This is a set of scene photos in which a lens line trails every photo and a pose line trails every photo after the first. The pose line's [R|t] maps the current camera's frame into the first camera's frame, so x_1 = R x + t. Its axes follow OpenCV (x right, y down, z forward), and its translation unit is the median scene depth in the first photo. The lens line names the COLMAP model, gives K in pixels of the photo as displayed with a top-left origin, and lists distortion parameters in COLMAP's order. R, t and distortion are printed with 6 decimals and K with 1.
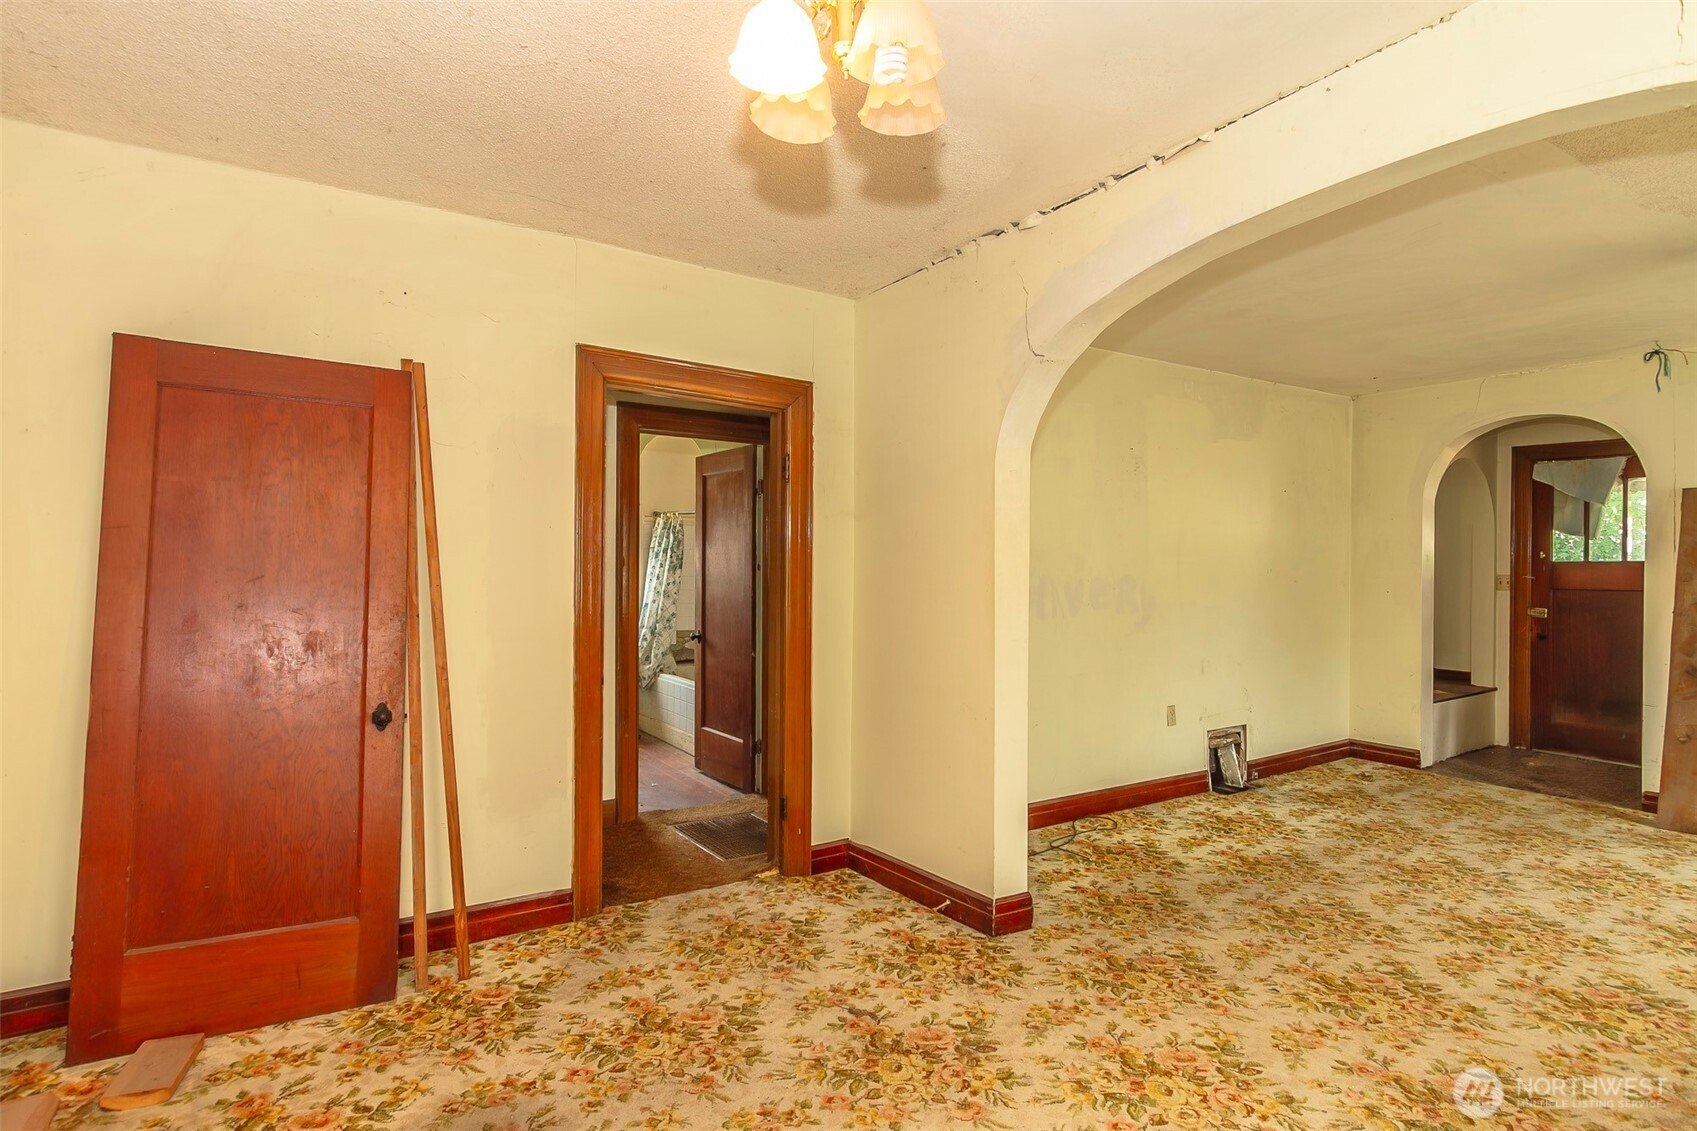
lens RADIAL K [[897.0, 0, 842.1], [0, 897.0, 568.8], [0, 0, 1]] dist [0.017365, -0.012171]
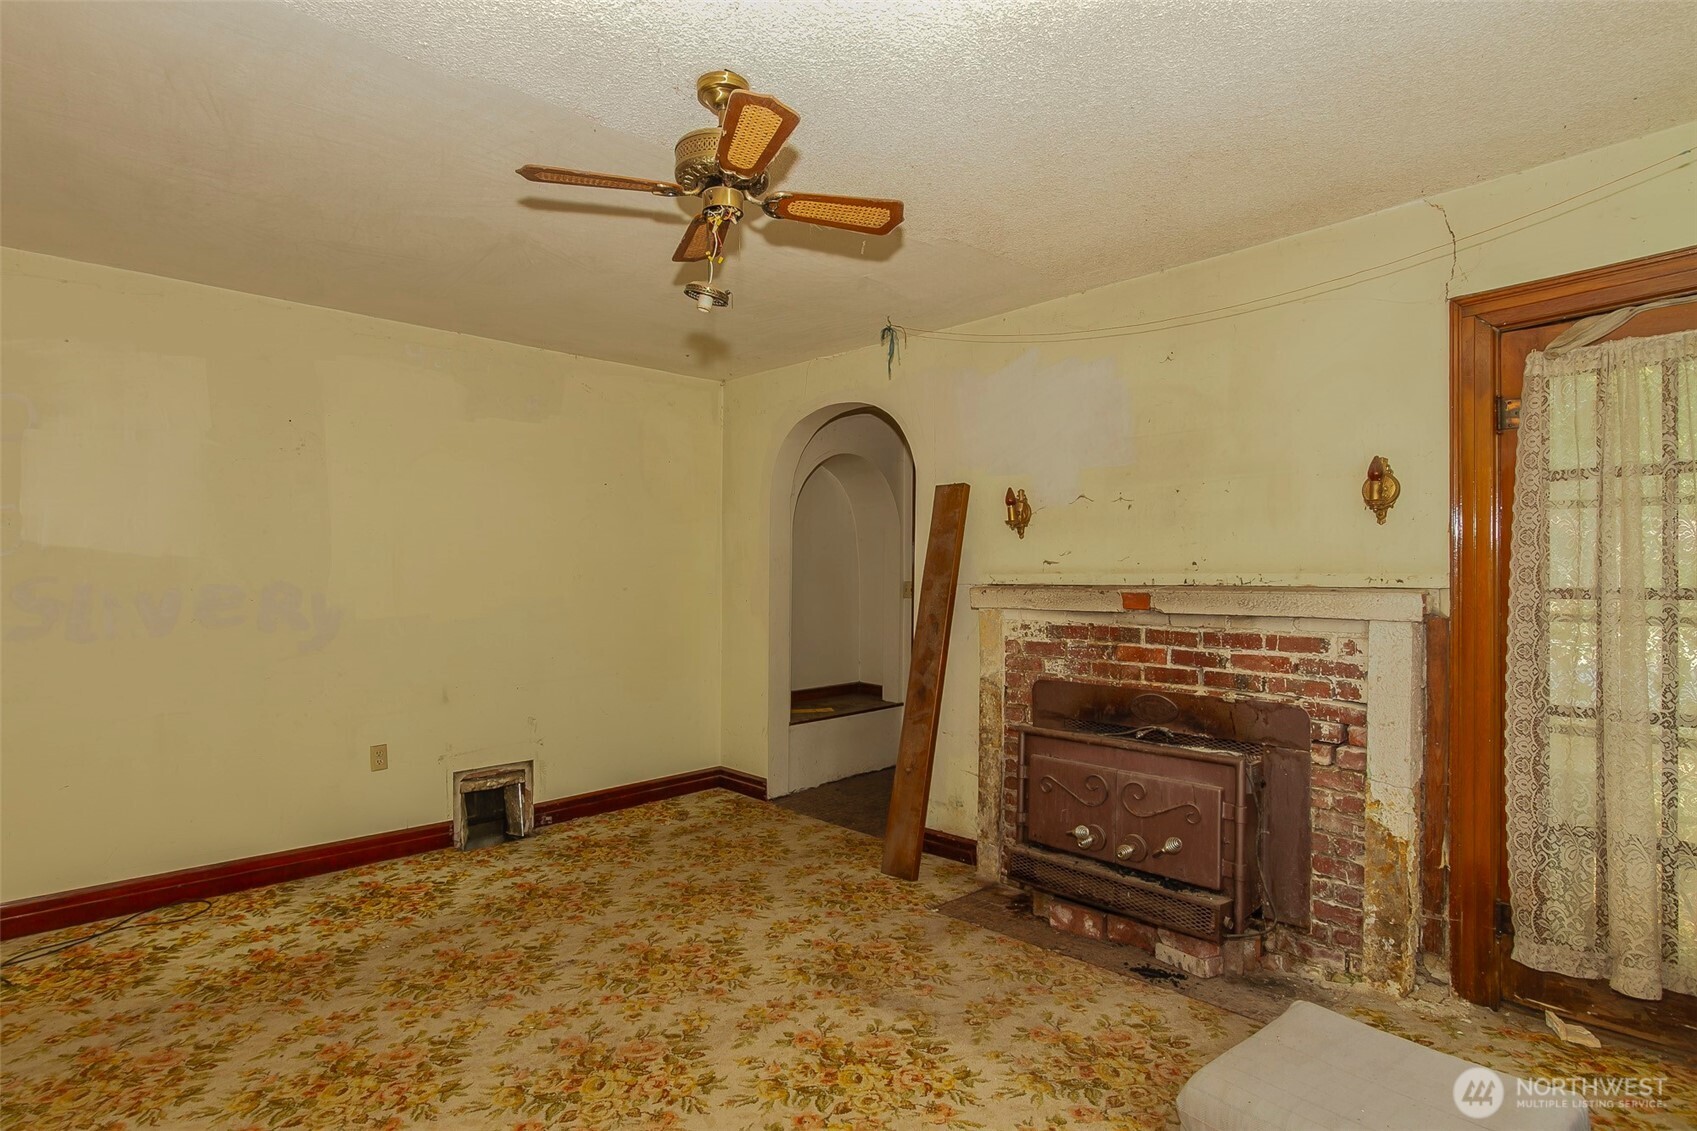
lens RADIAL K [[883.4, 0, 841.1], [0, 883.4, 569.3], [0, 0, 1]] dist [0.015943, -0.013643]
pose [[0.980987, 0.003076, 0.194050, 0.754493], [-0.002068, 0.999983, -0.005399, -0.001181], [-0.194064, 0.004895, 0.980977, 0.179894]]
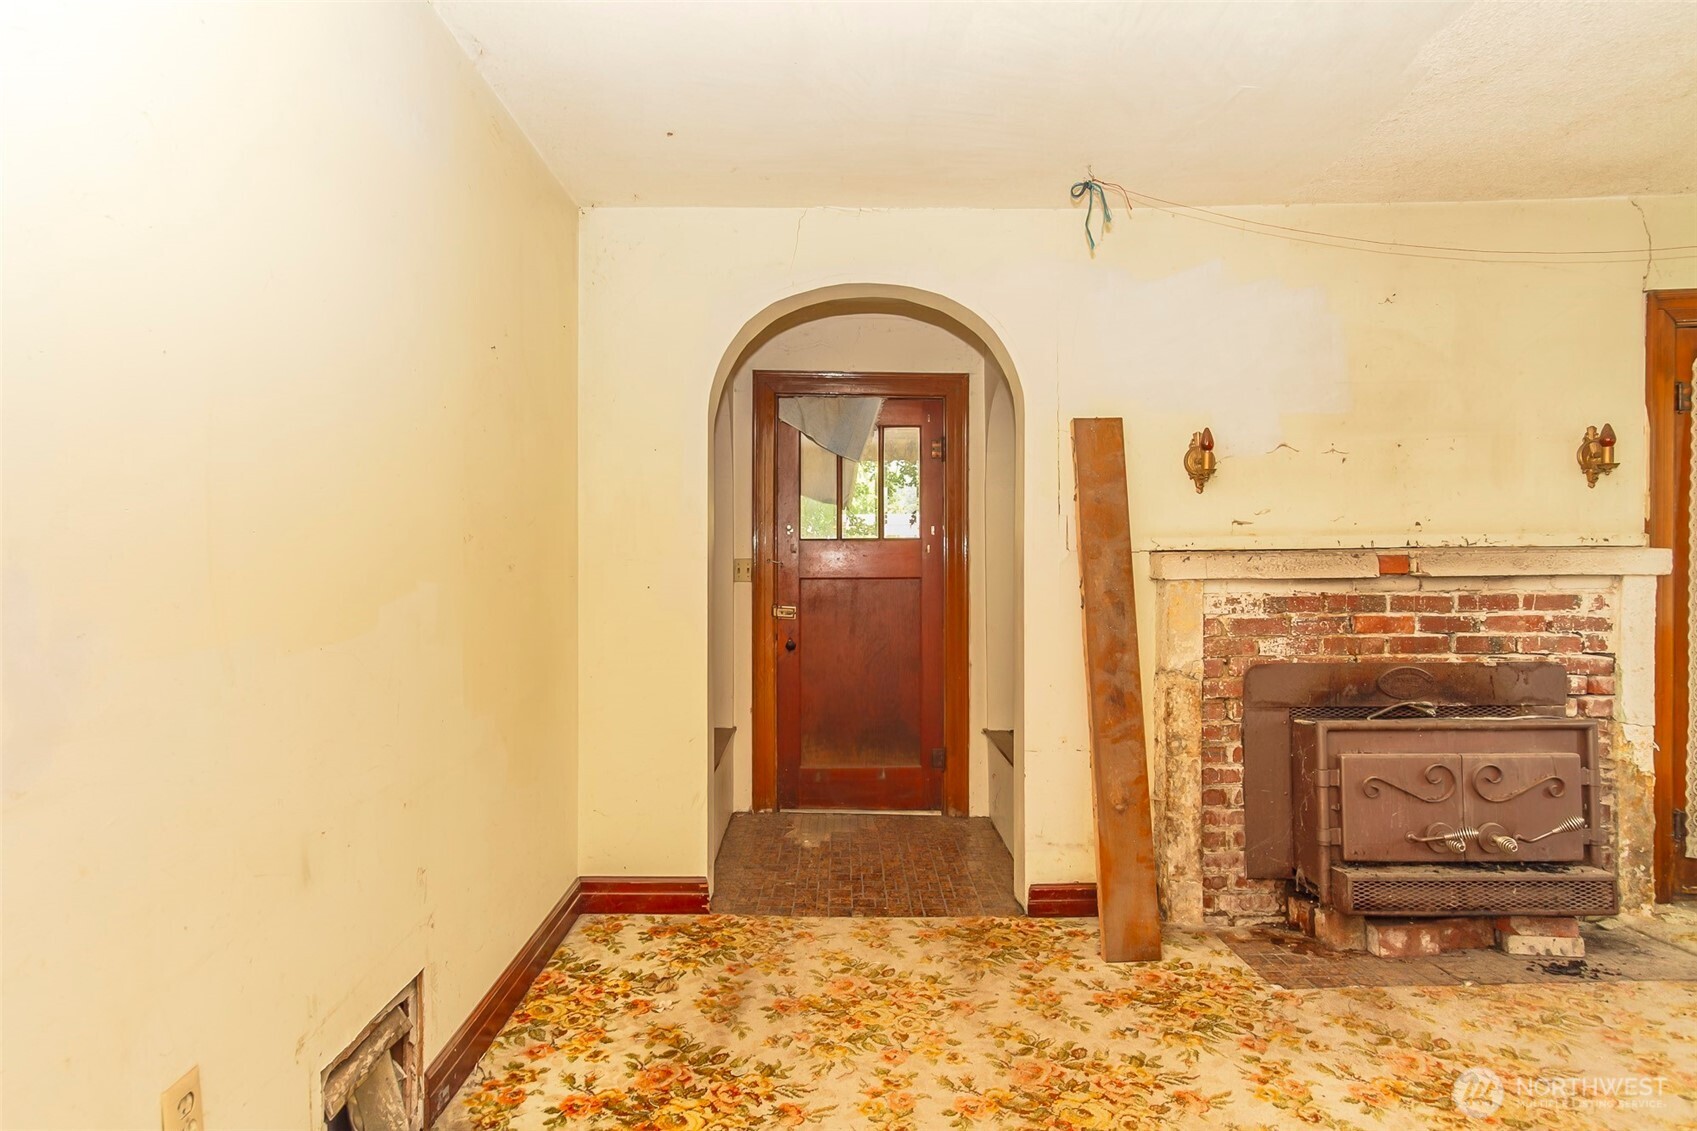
lens RADIAL K [[897.0, 0, 842.1], [0, 897.0, 568.8], [0, 0, 1]] dist [0.017365, -0.012171]
pose [[0.544242, -0.004133, 0.838918, 0.322599], [0.006790, 0.999977, 0.000521, 0.022485], [-0.838901, 0.005413, 0.544258, 0.883396]]
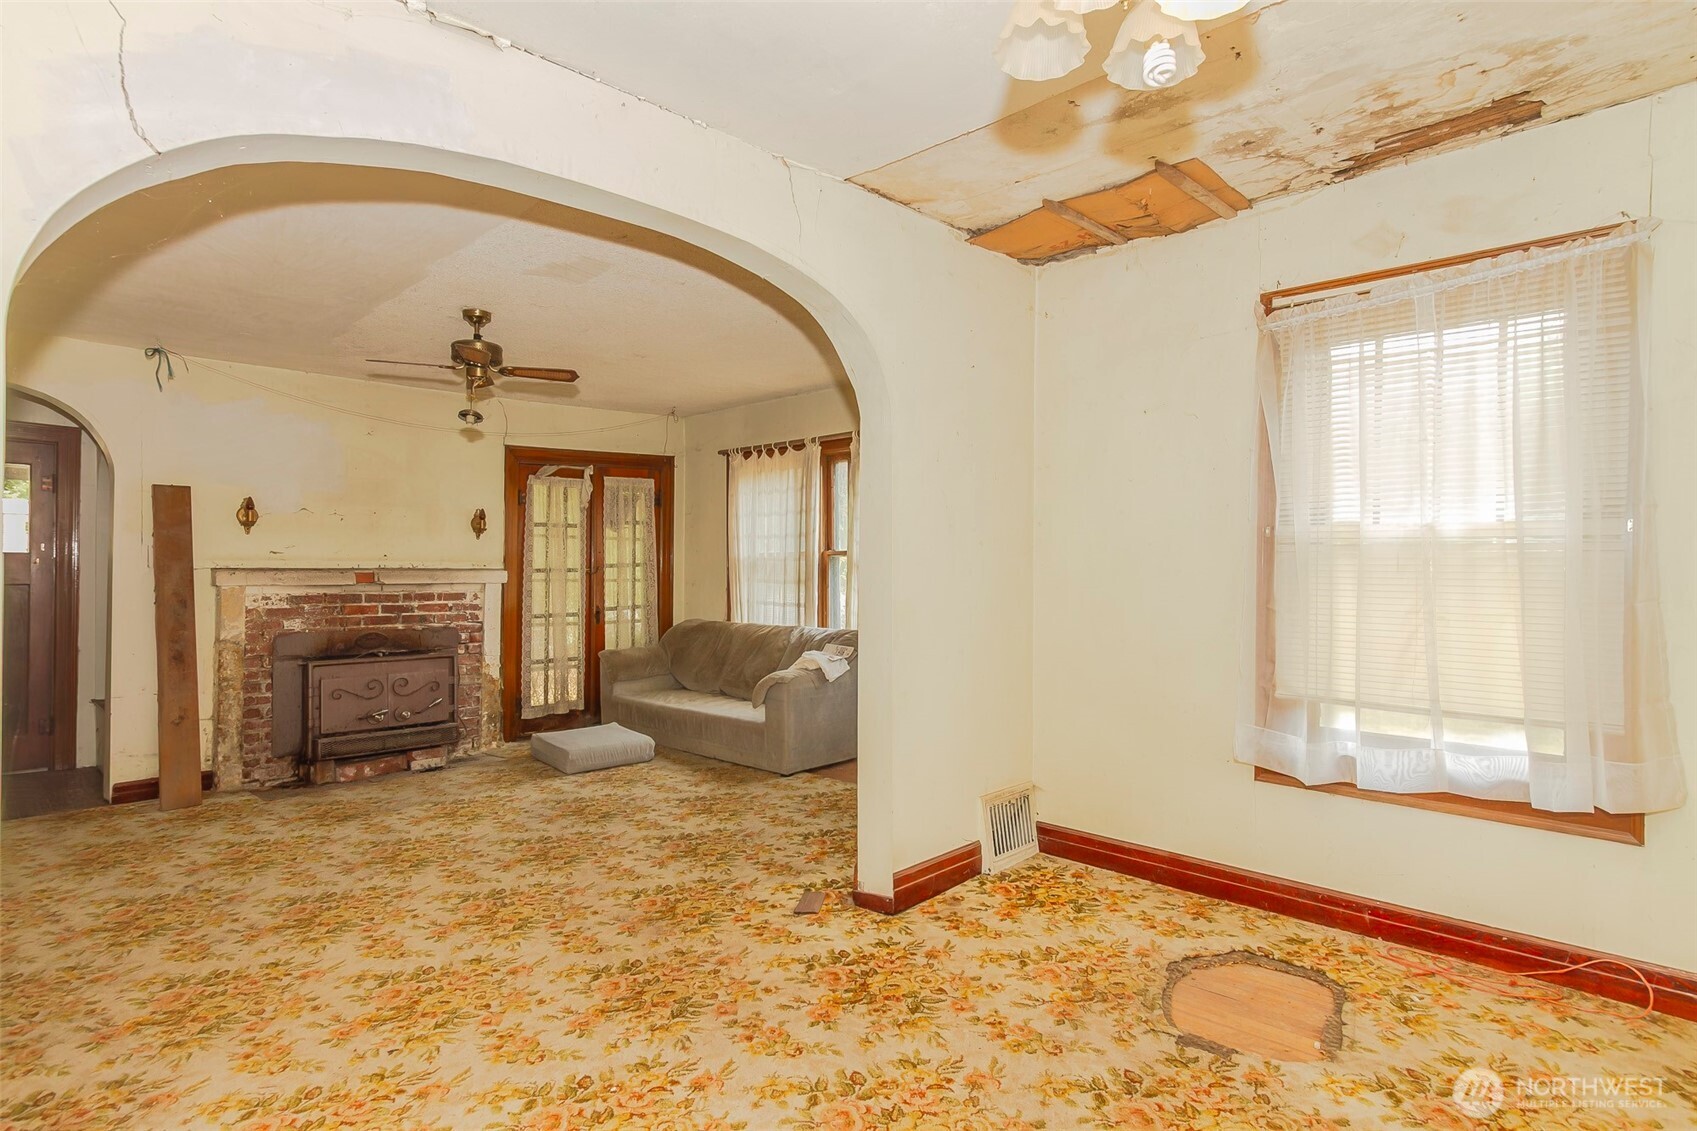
lens RADIAL K [[883.4, 0, 841.1], [0, 883.4, 569.3], [0, 0, 1]] dist [0.015943, -0.013643]
pose [[-0.228238, -0.000668, 0.973605, -0.284453], [-0.005713, 0.999983, -0.000653, 0.006950], [-0.973589, -0.005711, -0.228238, 0.515242]]
